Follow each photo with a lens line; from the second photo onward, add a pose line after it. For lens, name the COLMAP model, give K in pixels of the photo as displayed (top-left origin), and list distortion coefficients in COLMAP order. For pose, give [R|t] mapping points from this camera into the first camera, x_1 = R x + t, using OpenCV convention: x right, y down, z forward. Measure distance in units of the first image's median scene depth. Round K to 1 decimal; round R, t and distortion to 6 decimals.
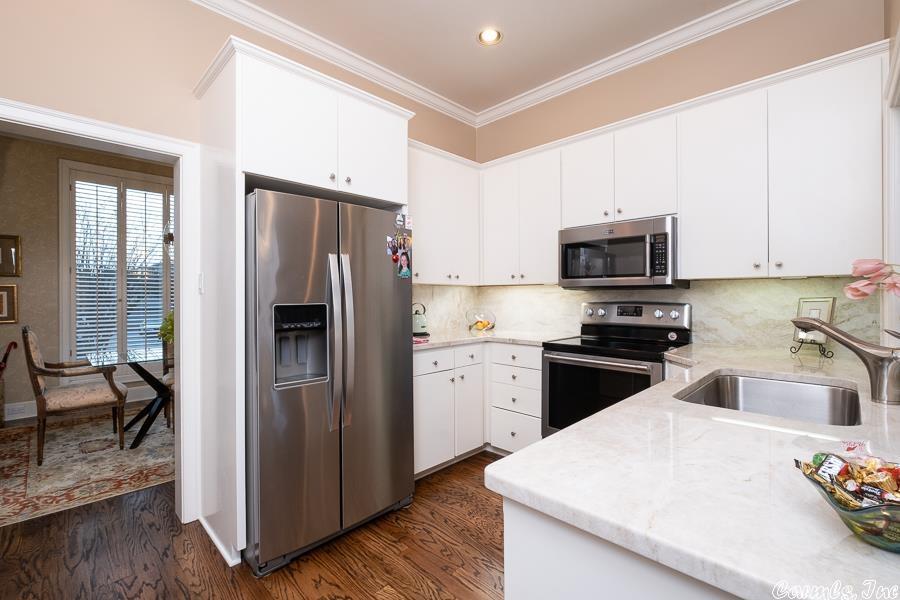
lens RADIAL K [[393.5, 0, 448.3], [0, 393.5, 301.7], [0, 0, 1]] dist [-0.001107, -0.000211]
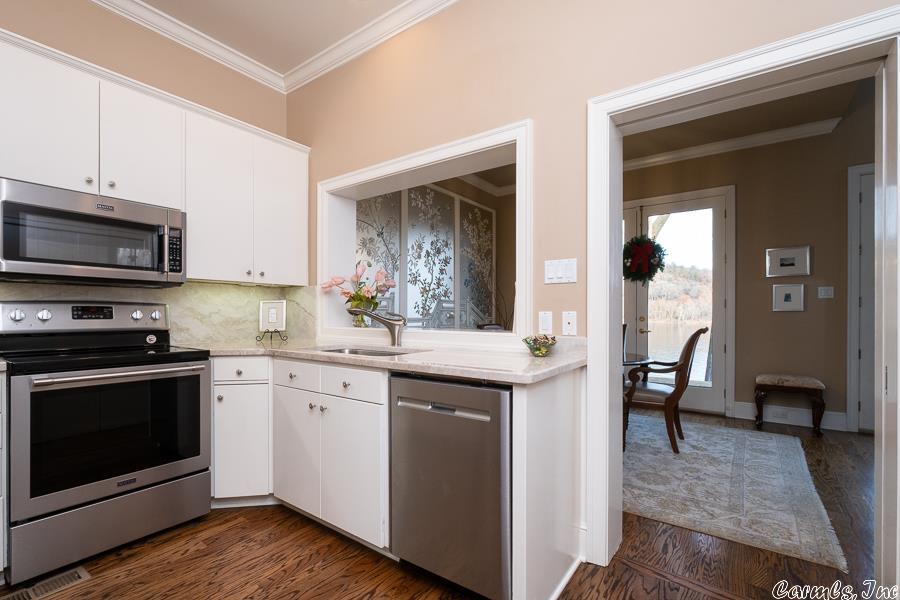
lens RADIAL K [[403.7, 0, 453.2], [0, 403.7, 312.7], [0, 0, 1]] dist [0.000455, -0.000188]
pose [[-0.162691, 0.004037, 0.986669, -0.494117], [0.011230, 0.999934, -0.002240, 0.037348], [-0.986613, 0.010716, -0.162726, 0.478000]]
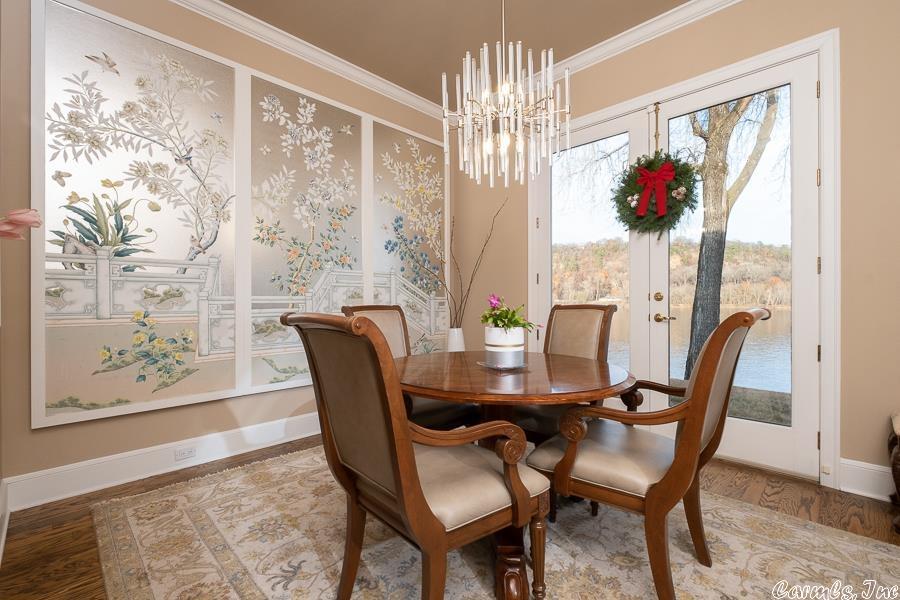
lens RADIAL K [[398.4, 0, 450.0], [0, 398.4, 300.0], [0, 0, 1]] dist [-0.000603, -0.000430]
pose [[-0.000681, -0.000846, 0.999999, 0.180630], [0.014465, 0.999895, 0.000856, 0.072409], [-0.999895, 0.014465, -0.000669, -0.169003]]
